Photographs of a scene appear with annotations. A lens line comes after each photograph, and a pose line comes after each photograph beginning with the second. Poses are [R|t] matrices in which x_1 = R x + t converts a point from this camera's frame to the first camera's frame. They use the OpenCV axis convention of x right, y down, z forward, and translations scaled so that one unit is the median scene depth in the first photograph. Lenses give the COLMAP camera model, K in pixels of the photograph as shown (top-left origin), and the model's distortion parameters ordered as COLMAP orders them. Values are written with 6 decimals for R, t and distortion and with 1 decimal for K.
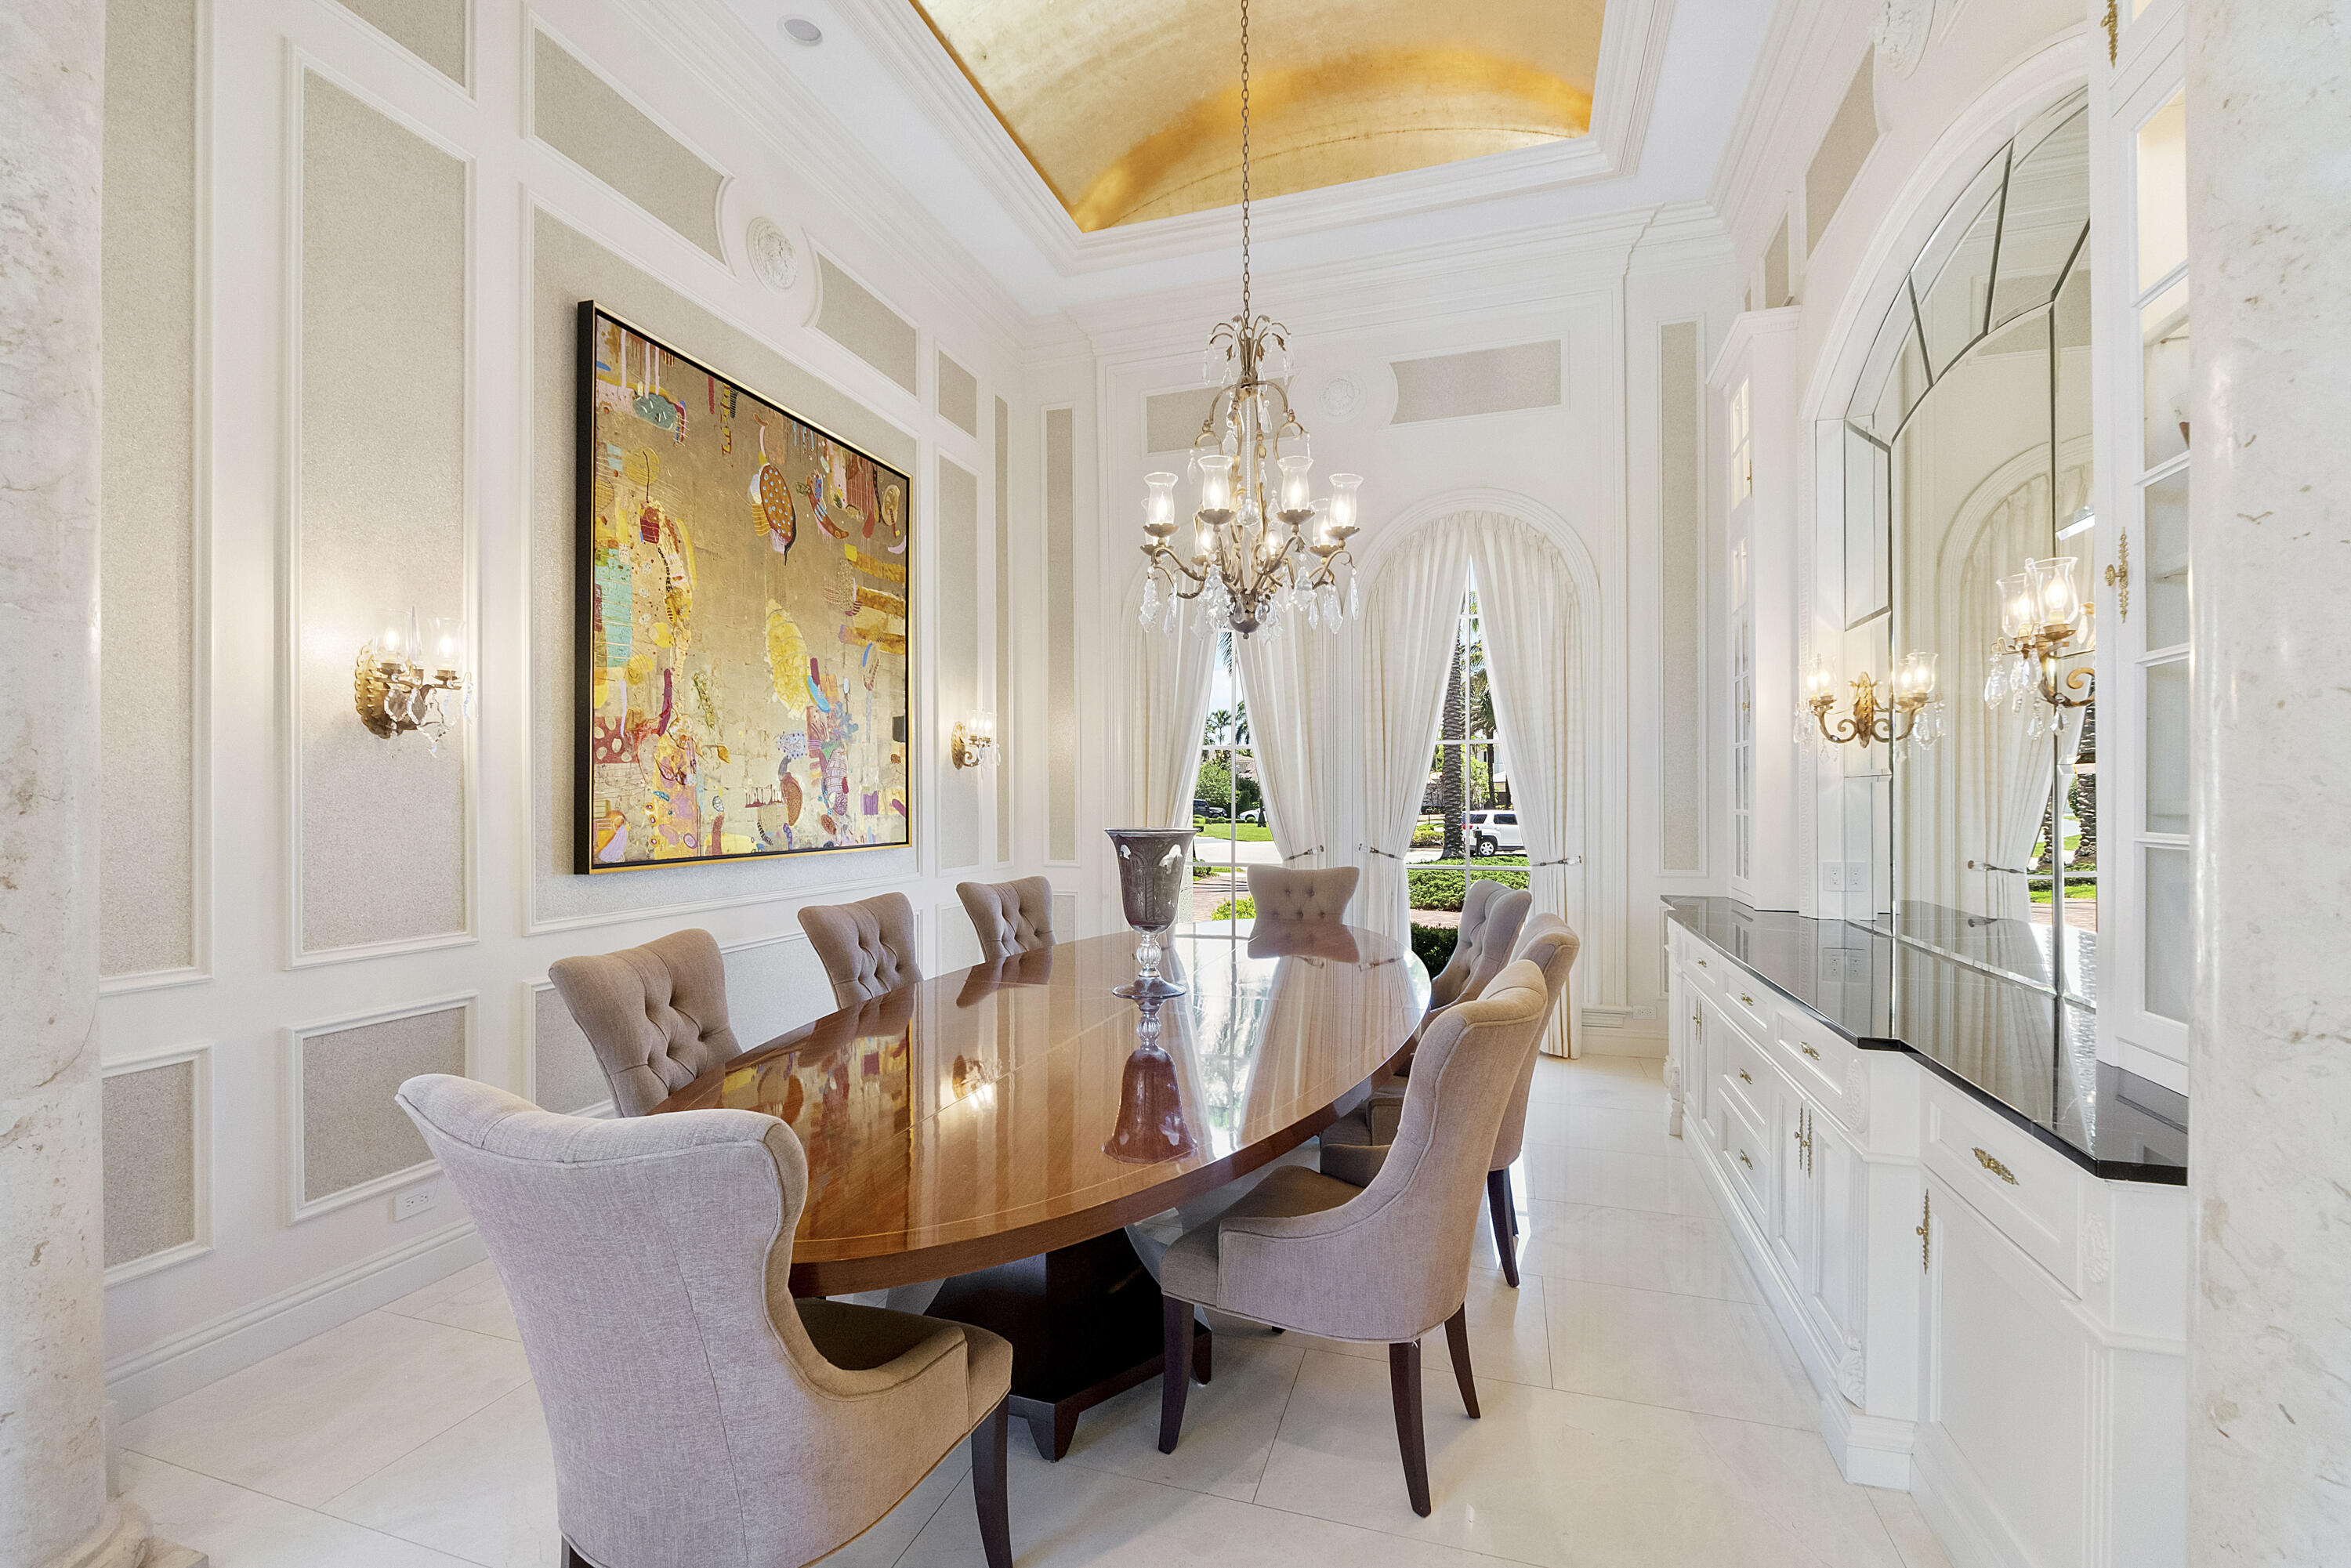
lens RADIAL K [[998.7, 0, 1178.1], [0, 998.7, 796.7], [0, 0, 1]] dist [-0.004886, 0.000100]
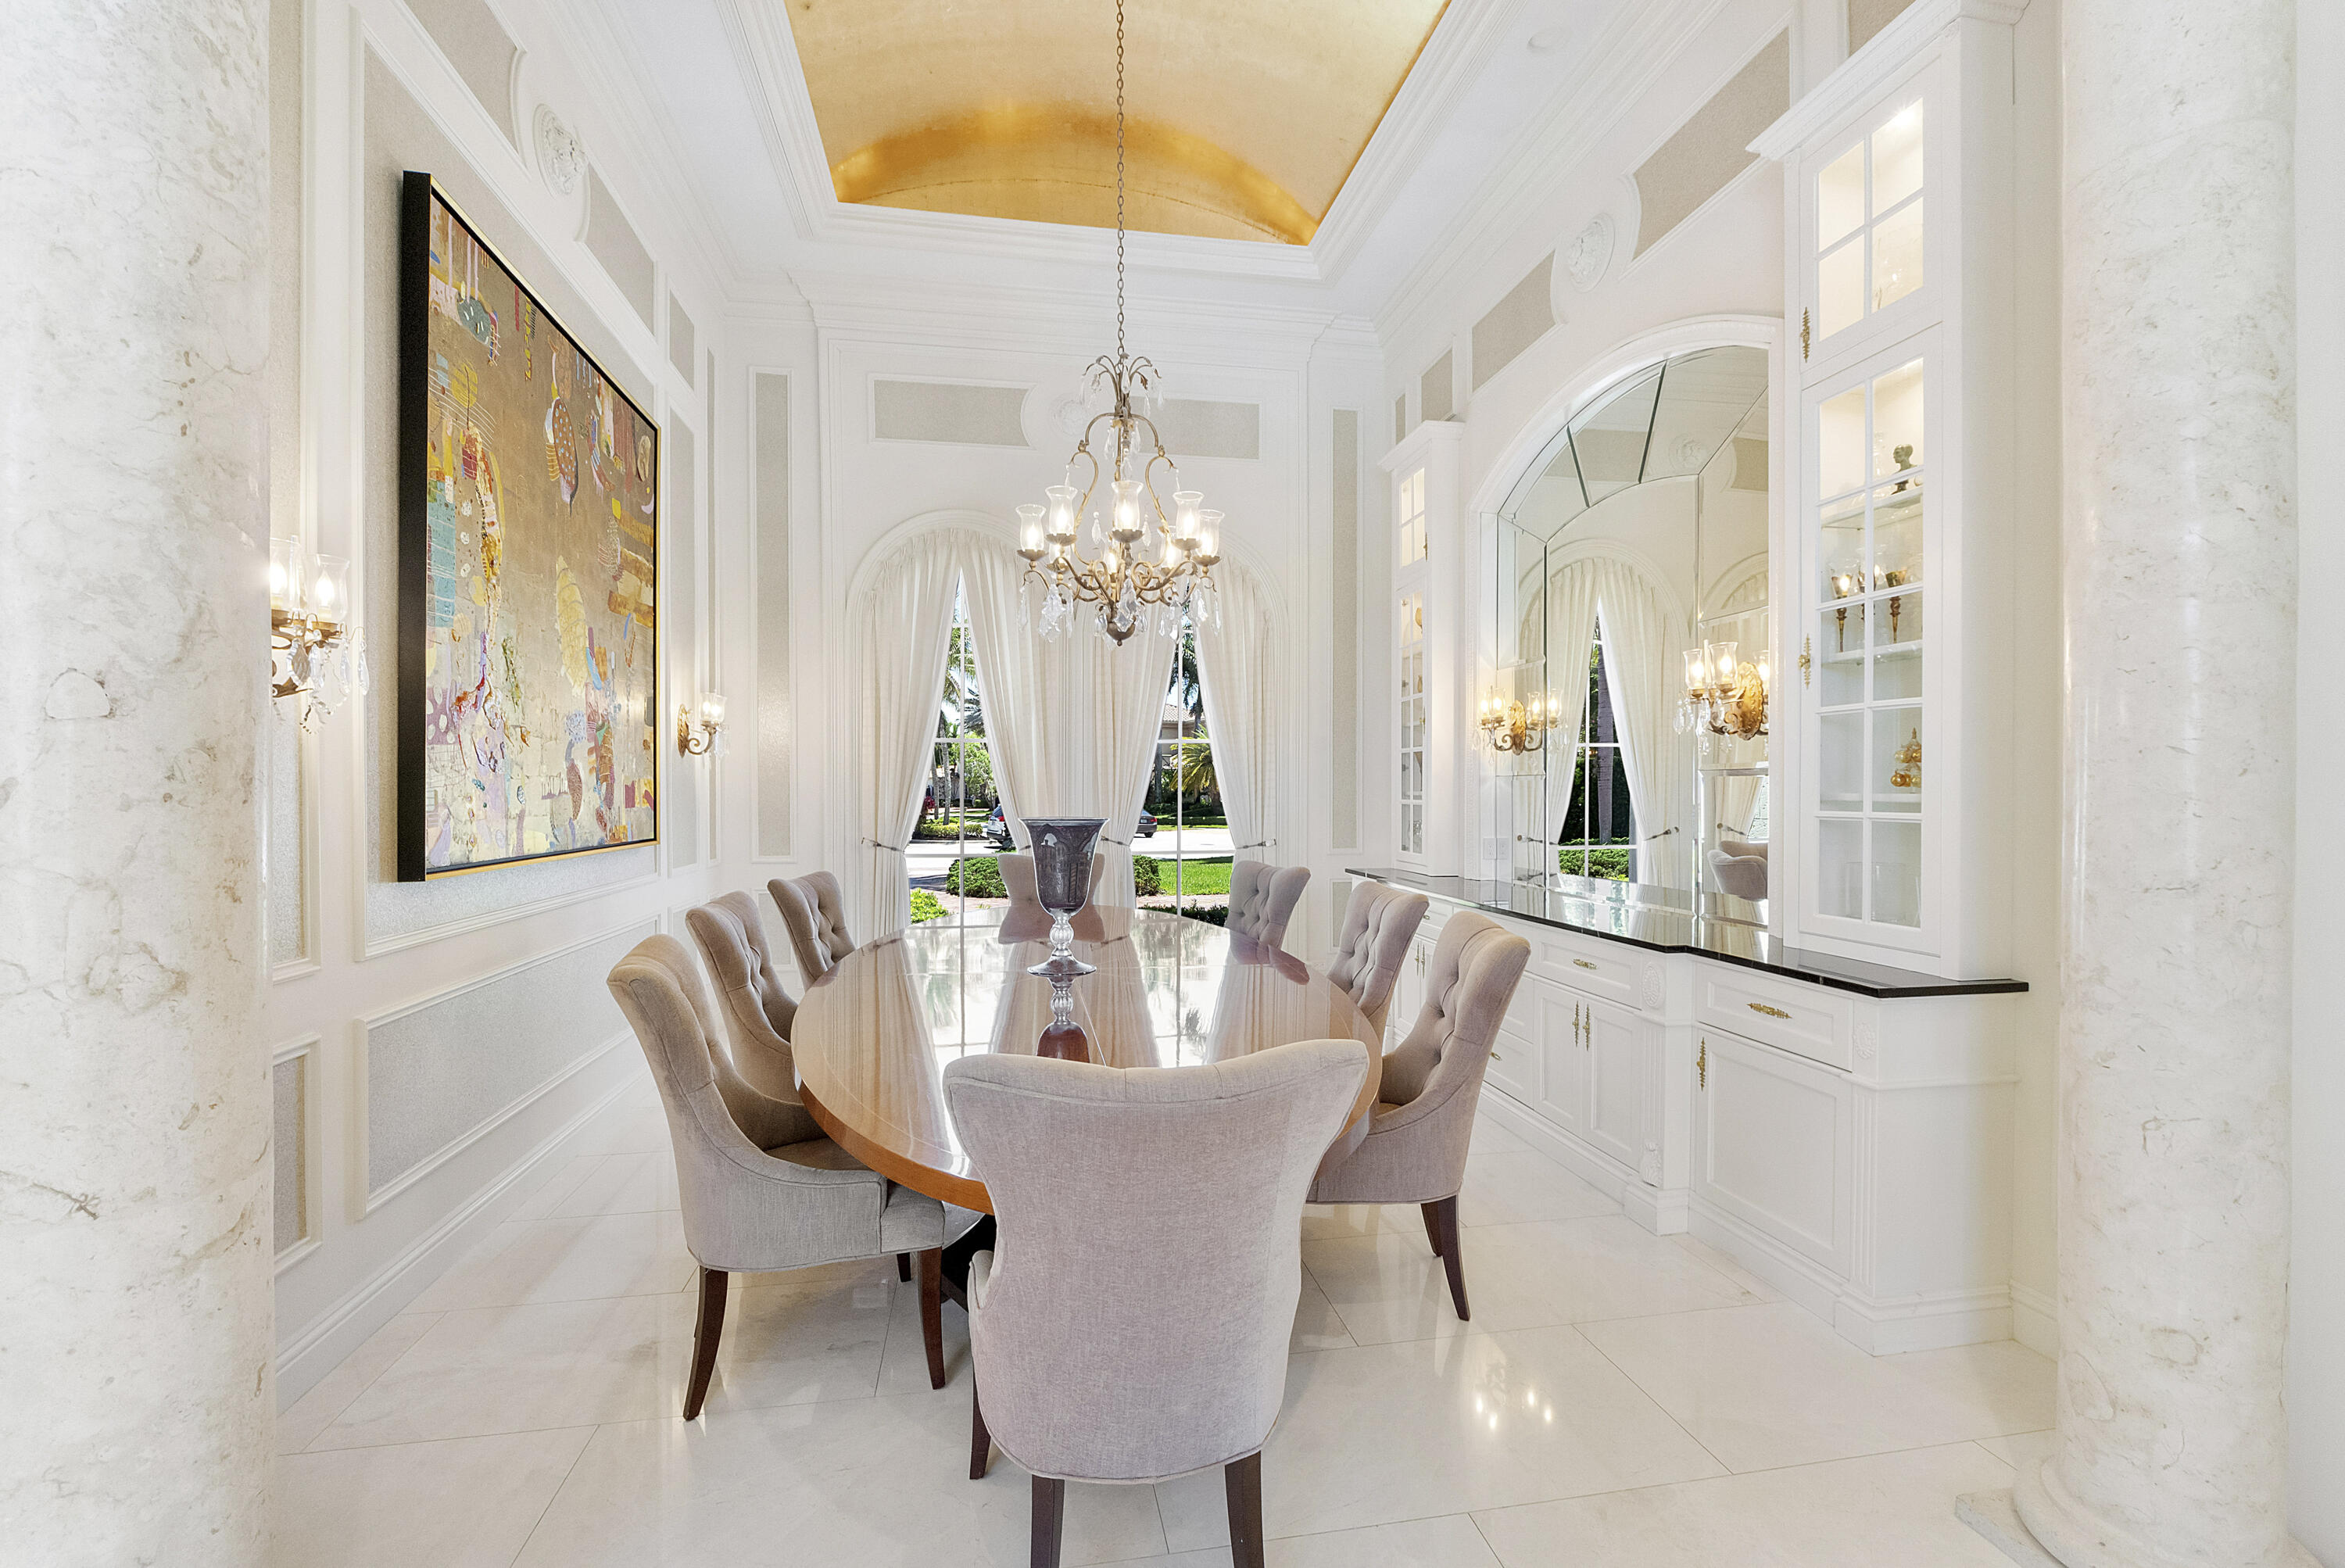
lens RADIAL K [[998.3, 0, 1172.9], [0, 998.3, 793.3], [0, 0, 1]] dist [-0.007545, -0.000609]
pose [[0.882821, 0.001783, 0.469706, -0.364388], [-0.003393, 0.999991, 0.002581, 0.001718], [-0.469698, -0.003872, 0.882819, -0.001236]]
